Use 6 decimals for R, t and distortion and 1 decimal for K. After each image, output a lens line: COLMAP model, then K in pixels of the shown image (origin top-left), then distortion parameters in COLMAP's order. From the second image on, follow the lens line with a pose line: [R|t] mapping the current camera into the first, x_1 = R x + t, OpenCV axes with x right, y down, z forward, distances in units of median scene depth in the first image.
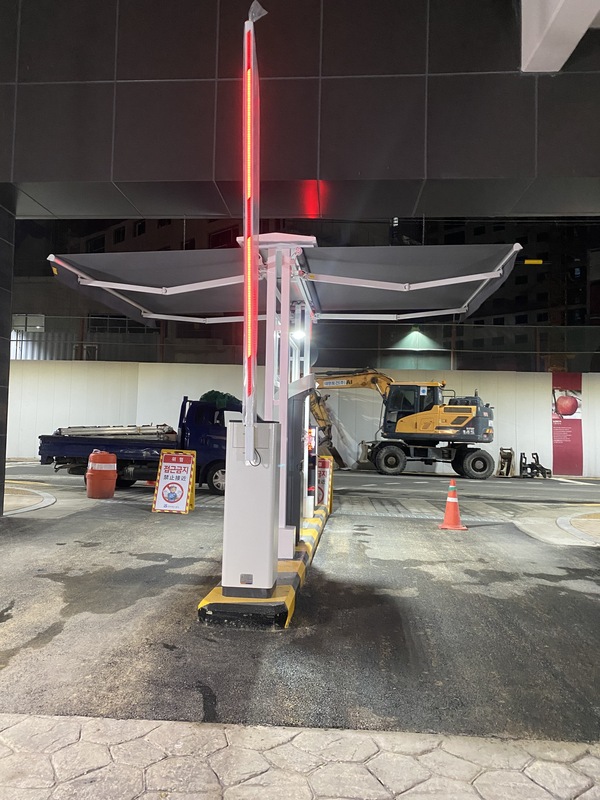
lens RADIAL K [[612.0, 0, 293.2], [0, 612.0, 400.8], [0, 0, 1]] dist [0.016926, -0.001835]
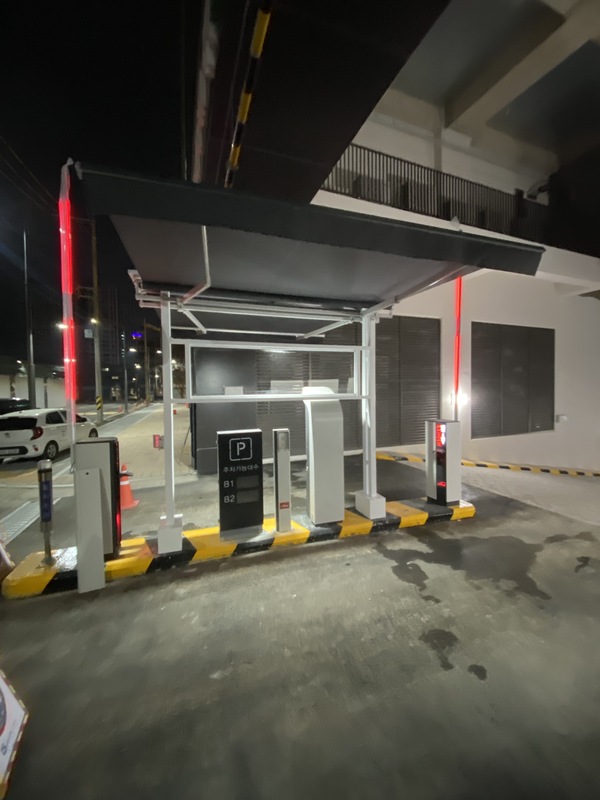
lens RADIAL K [[322.6, 0, 300.0], [0, 322.6, 400.0], [0, 0, 1]] dist [-0.006870, -0.000170]
pose [[-0.408186, -0.050389, 0.911507, -0.628626], [-0.040048, 0.998503, 0.037265, -0.044506], [-0.912020, -0.021293, -0.409592, 1.400241]]
